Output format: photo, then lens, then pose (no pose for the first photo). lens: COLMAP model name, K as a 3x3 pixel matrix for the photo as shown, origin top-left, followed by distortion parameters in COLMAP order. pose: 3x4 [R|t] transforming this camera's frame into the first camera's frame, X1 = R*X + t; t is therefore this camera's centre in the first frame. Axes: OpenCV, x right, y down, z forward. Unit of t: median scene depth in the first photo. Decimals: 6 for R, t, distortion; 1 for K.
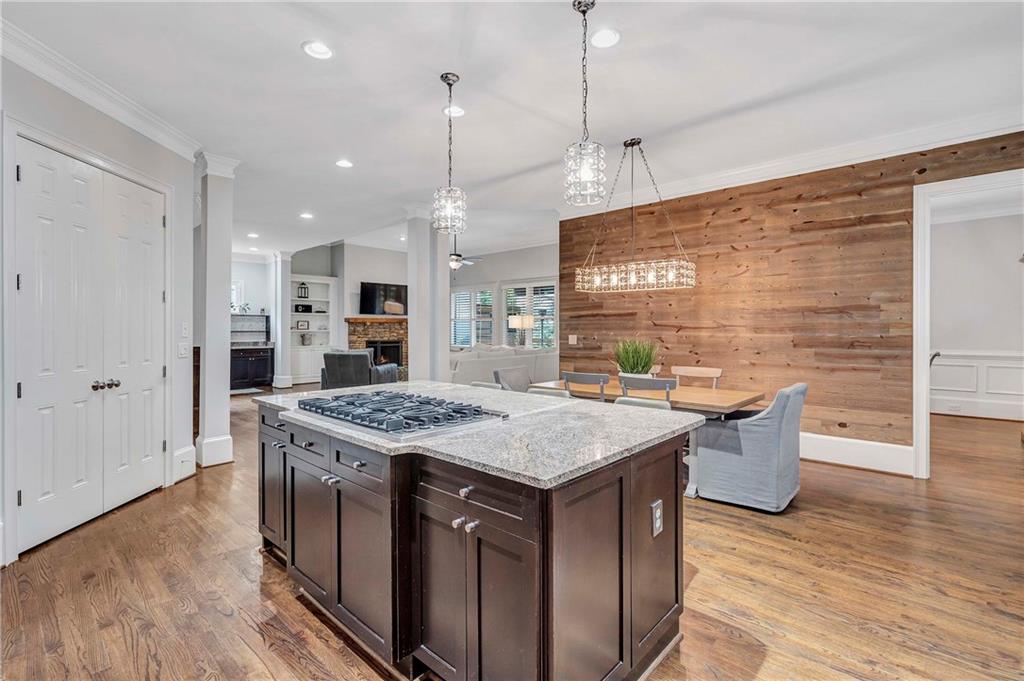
lens RADIAL K [[467.2, 0, 510.5], [0, 467.2, 329.7], [0, 0, 1]] dist [-0.004184, 0.000391]
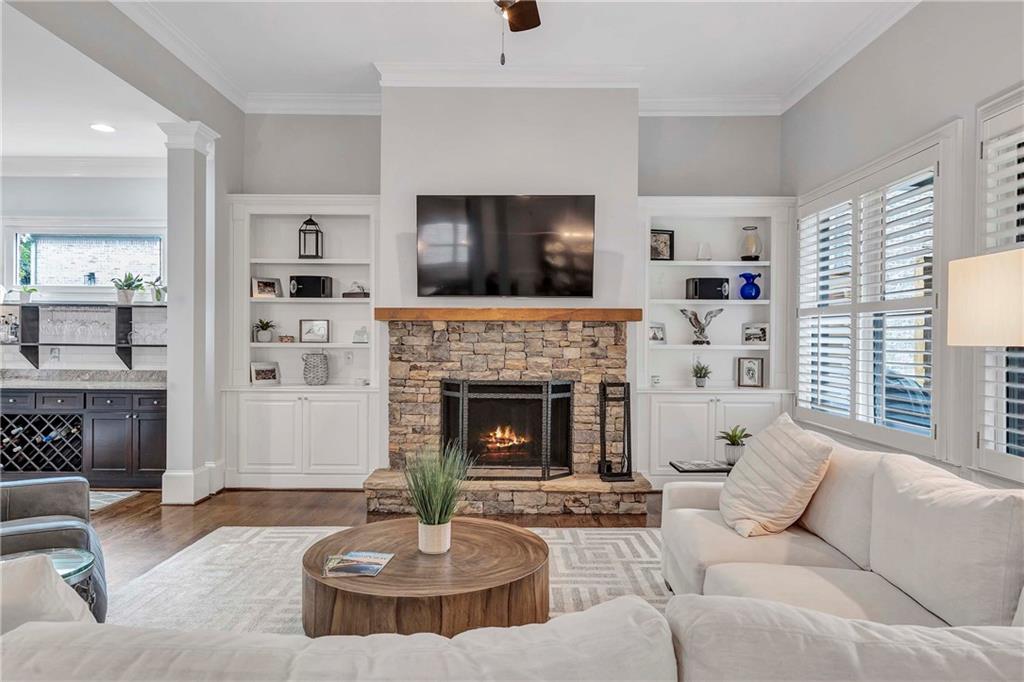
lens RADIAL K [[647.0, 0, 504.6], [0, 647.0, 343.0], [0, 0, 1]] dist [0.030371, 0.001023]
pose [[0.667898, 0.011225, -0.744168, 0.053768], [-0.008948, 0.999935, 0.007052, -0.004820], [0.744199, 0.001948, 0.667956, 0.764345]]
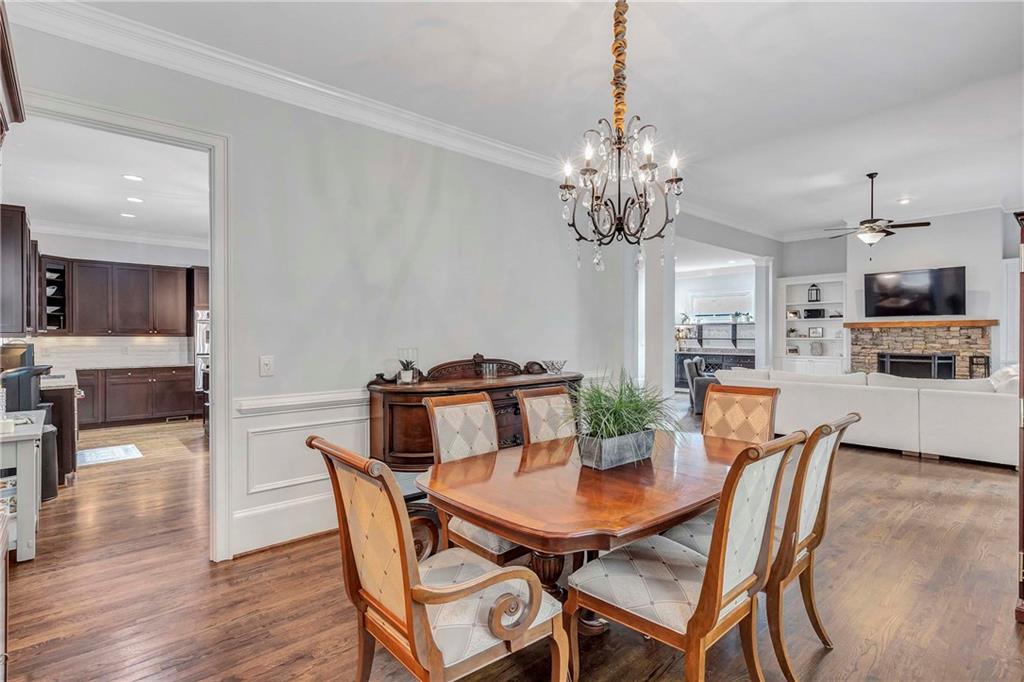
lens RADIAL K [[501.7, 0, 512.9], [0, 501.7, 338.5], [0, 0, 1]] dist [0.000969, 0.000147]
pose [[-0.100978, 0.007393, -0.994861, 0.554034], [0.000065, 0.999972, 0.007424, -0.005301], [0.994889, 0.000685, -0.100975, 0.530243]]
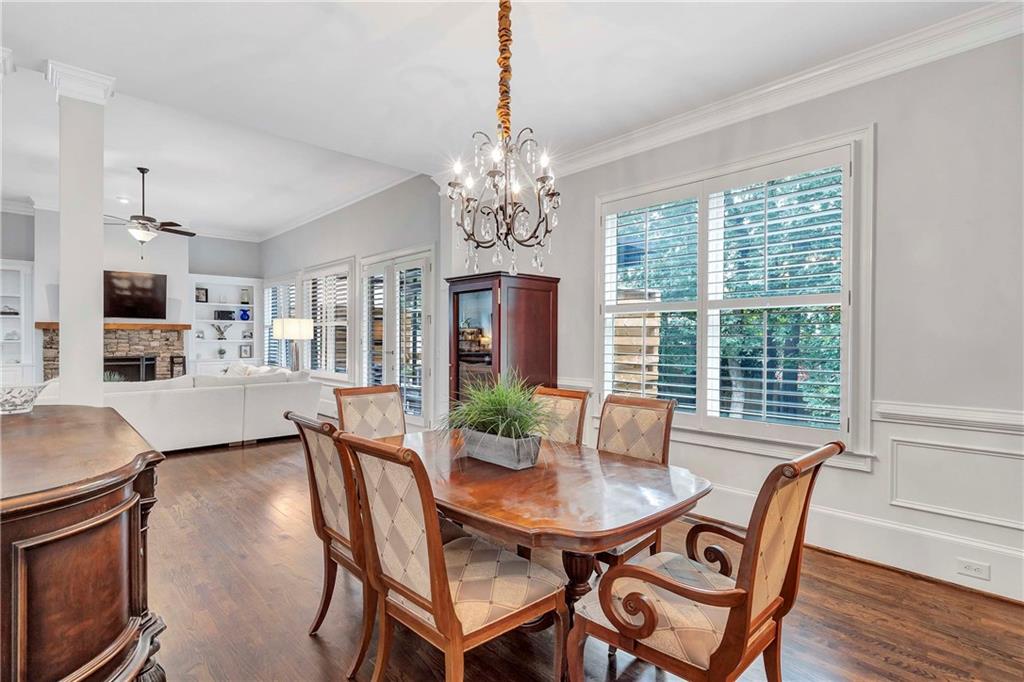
lens RADIAL K [[501.7, 0, 516.4], [0, 501.7, 340.2], [0, 0, 1]] dist [0.000969, 0.000147]
pose [[0.998292, 0.005404, -0.058172, 0.365988], [-0.005327, 0.999985, 0.001478, -0.004798], [0.058180, -0.001165, 0.998305, 0.340604]]
